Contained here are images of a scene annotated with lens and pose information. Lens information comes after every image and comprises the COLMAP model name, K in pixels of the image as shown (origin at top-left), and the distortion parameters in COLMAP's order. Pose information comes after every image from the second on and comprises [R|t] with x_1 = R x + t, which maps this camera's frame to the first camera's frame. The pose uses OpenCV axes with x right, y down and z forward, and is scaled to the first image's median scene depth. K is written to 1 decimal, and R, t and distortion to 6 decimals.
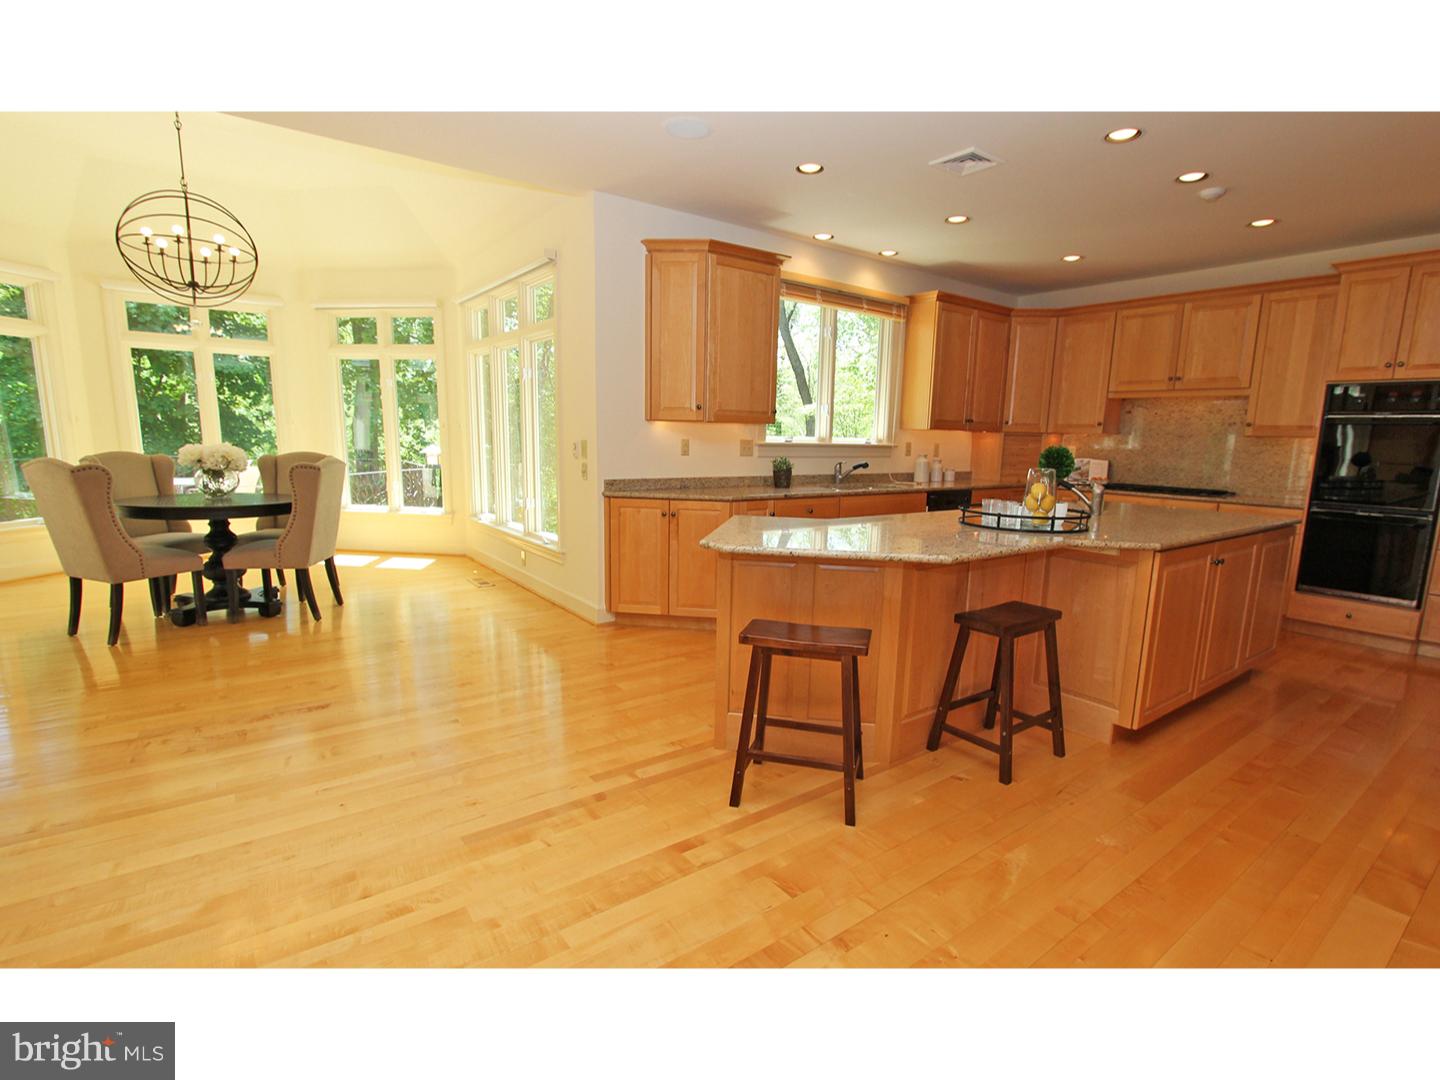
lens RADIAL K [[681.1, 0, 719.1], [0, 681.1, 546.2], [0, 0, 1]] dist [-0.012879, -0.000079]
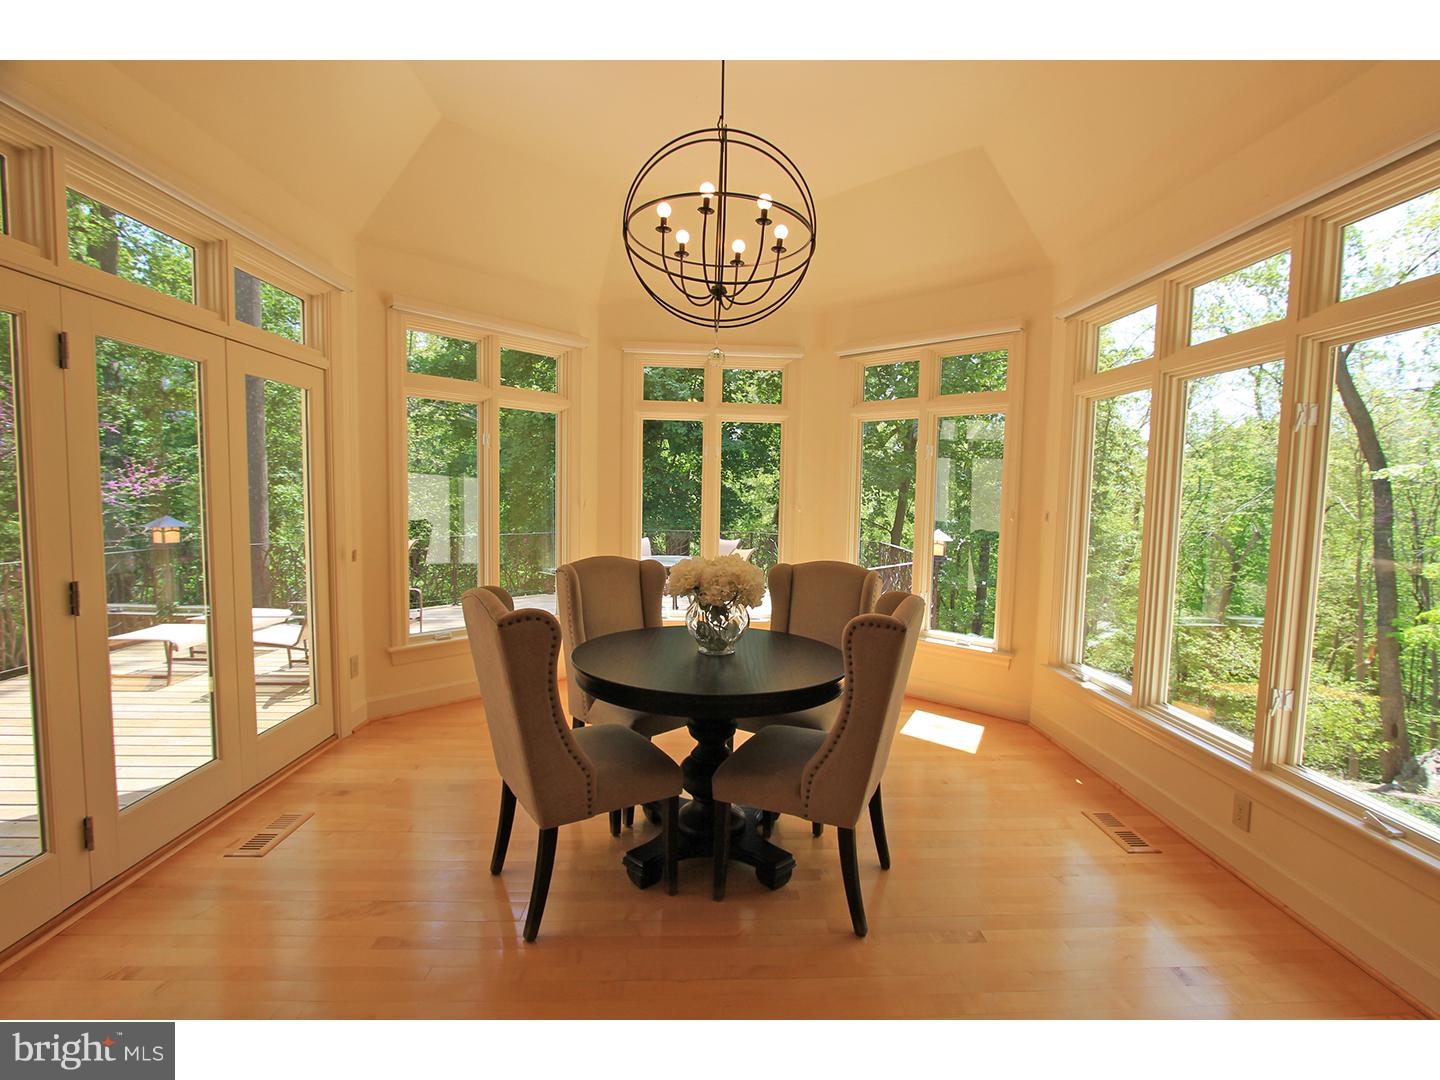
lens RADIAL K [[681.1, 0, 719.1], [0, 681.1, 546.2], [0, 0, 1]] dist [-0.012879, -0.000079]
pose [[0.816285, 0.042491, -0.576084, -0.022937], [-0.100262, 0.992576, -0.068857, -0.006699], [0.568881, 0.113966, 0.814485, 0.029050]]
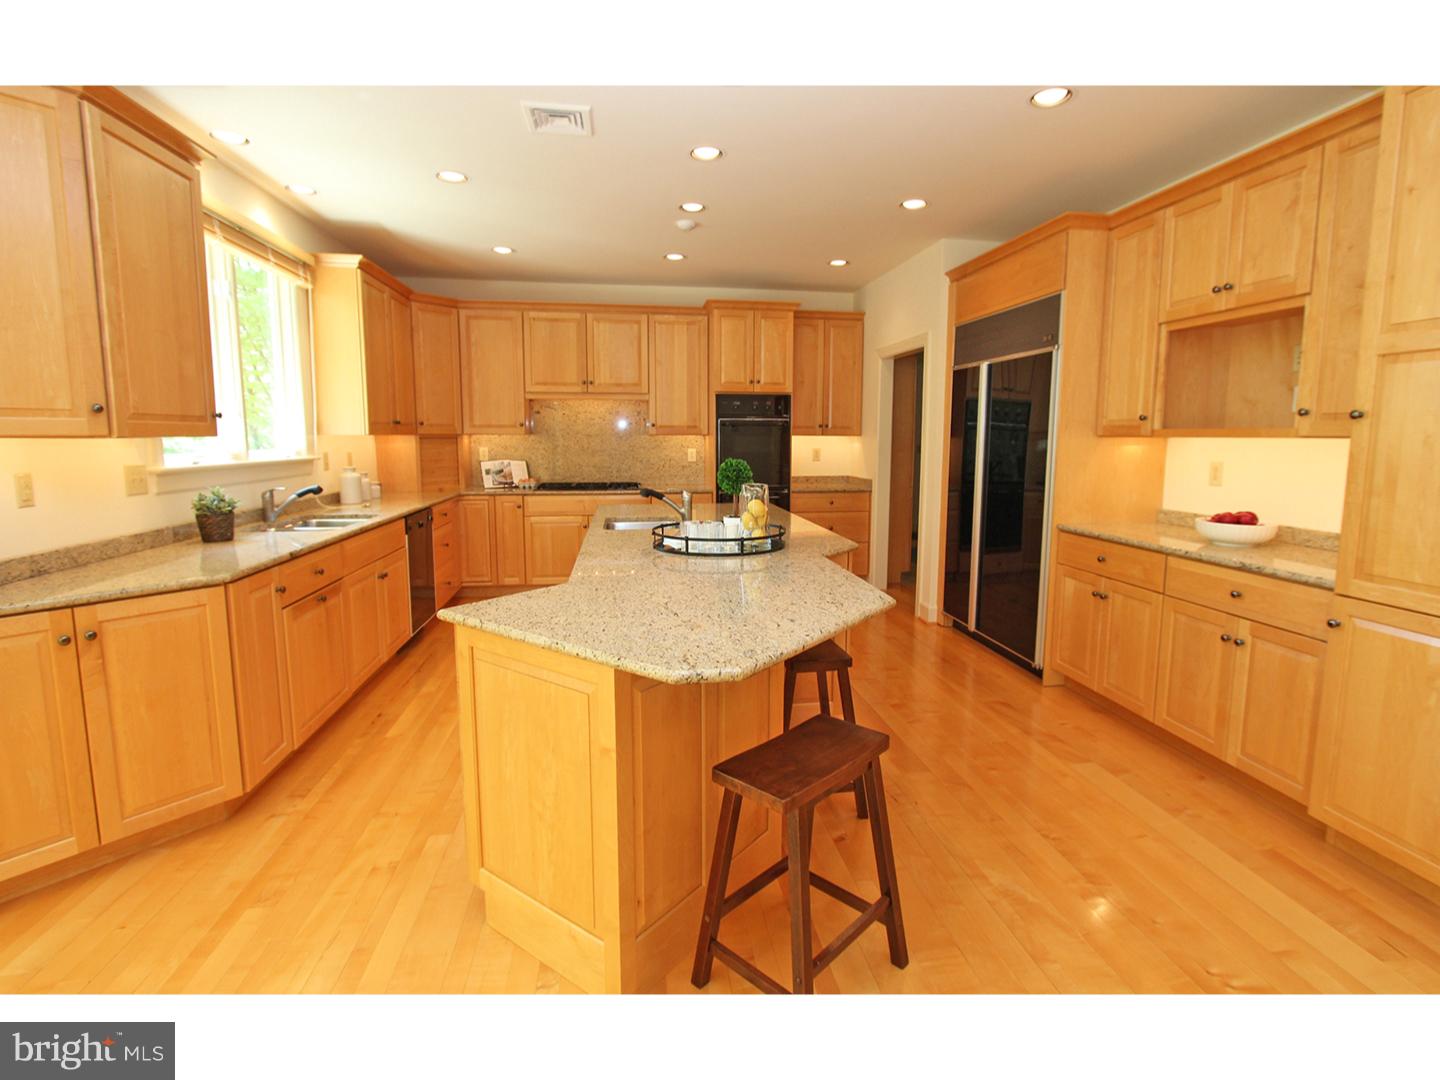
lens RADIAL K [[698.0, 0, 726.3], [0, 698.0, 514.3], [0, 0, 1]] dist [-0.018832, -0.000233]
pose [[0.458171, -0.124205, 0.880143, -0.267276], [0.152121, 0.986537, 0.060031, -0.089704], [-0.875750, 0.106384, 0.470897, 0.375038]]
